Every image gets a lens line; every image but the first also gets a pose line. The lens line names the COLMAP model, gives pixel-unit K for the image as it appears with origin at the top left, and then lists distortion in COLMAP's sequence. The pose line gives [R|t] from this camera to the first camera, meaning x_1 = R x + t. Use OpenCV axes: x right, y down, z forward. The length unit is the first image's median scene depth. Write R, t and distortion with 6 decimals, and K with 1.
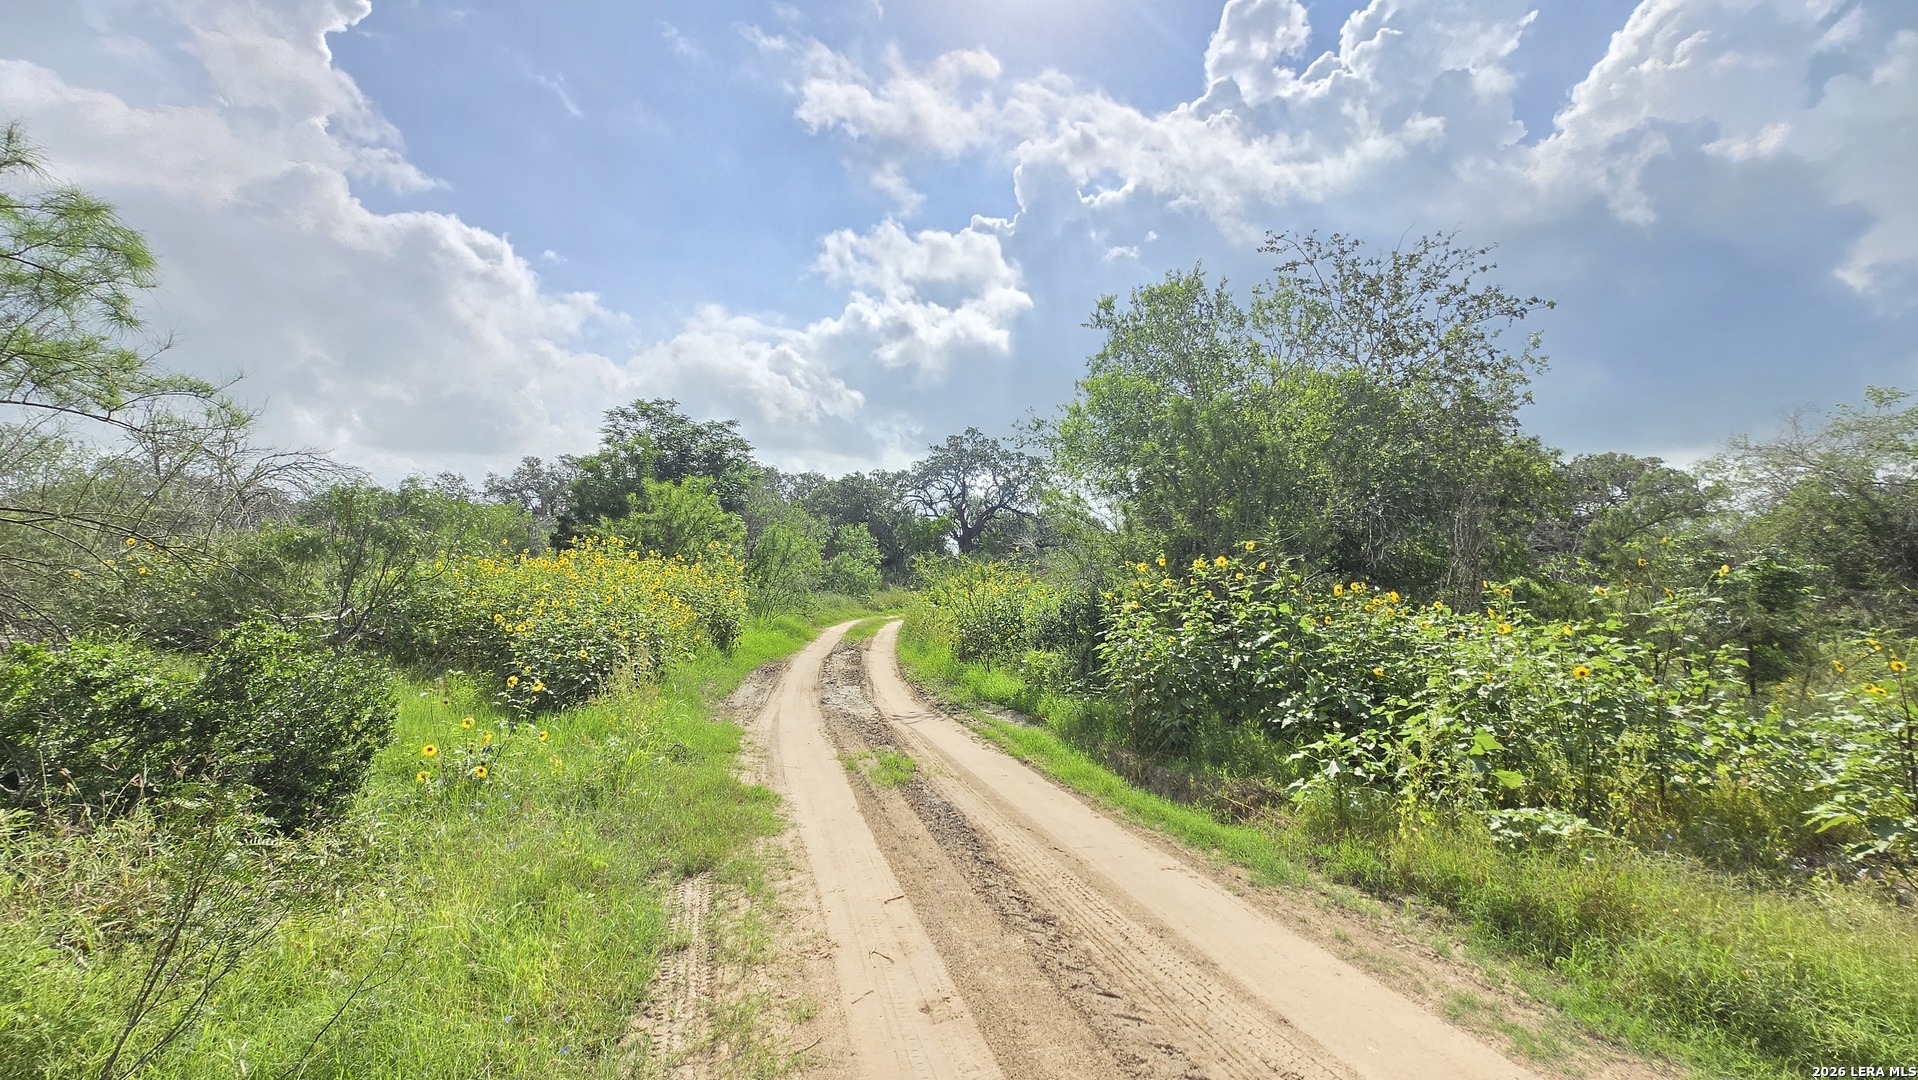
lens RADIAL K [[743.5, 0, 956.4], [0, 743.5, 540.3], [0, 0, 1]] dist [-0.014920, 0.000395]
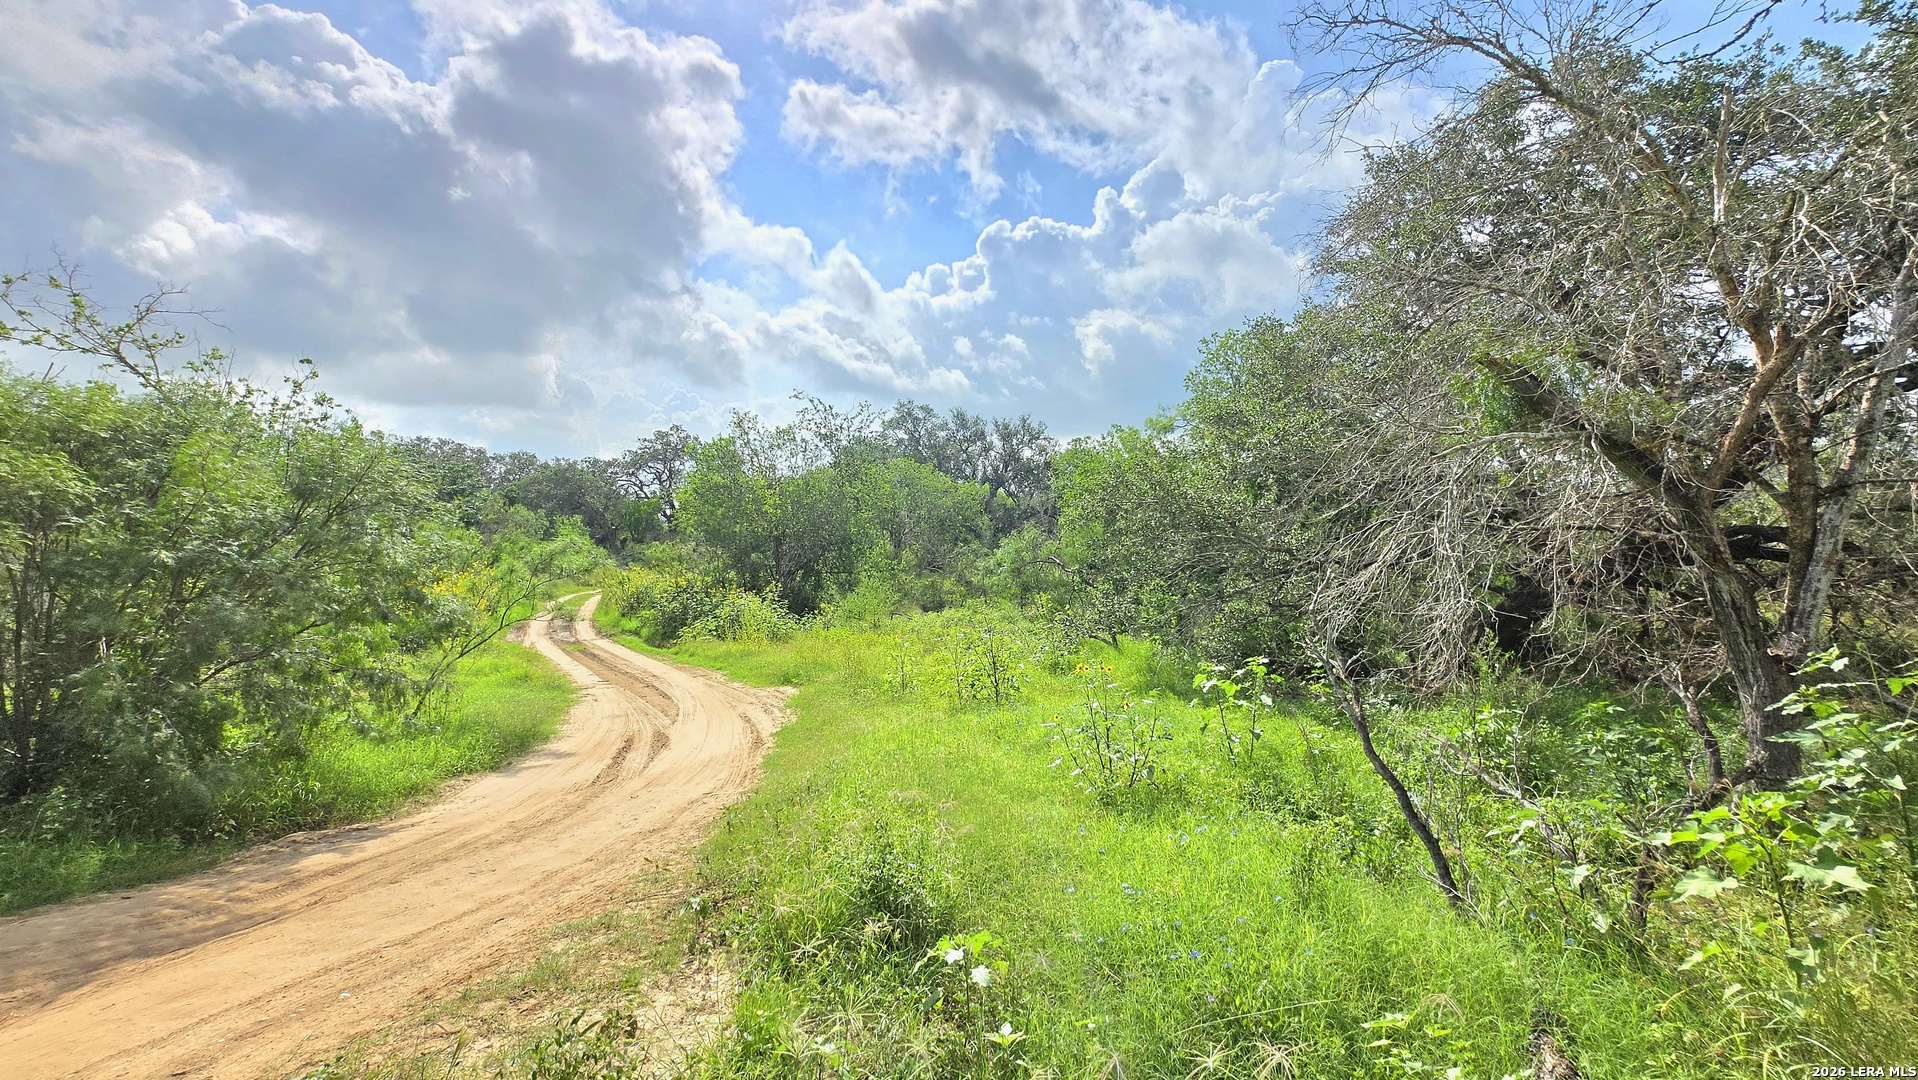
lens RADIAL K [[743.5, 0, 962.1], [0, 743.5, 545.6], [0, 0, 1]] dist [-0.014920, 0.000395]
pose [[0.940002, -0.019505, 0.340611, 0.041673], [-0.002864, 0.997878, 0.065046, -0.037011], [-0.341157, -0.062119, 0.937952, -0.266132]]
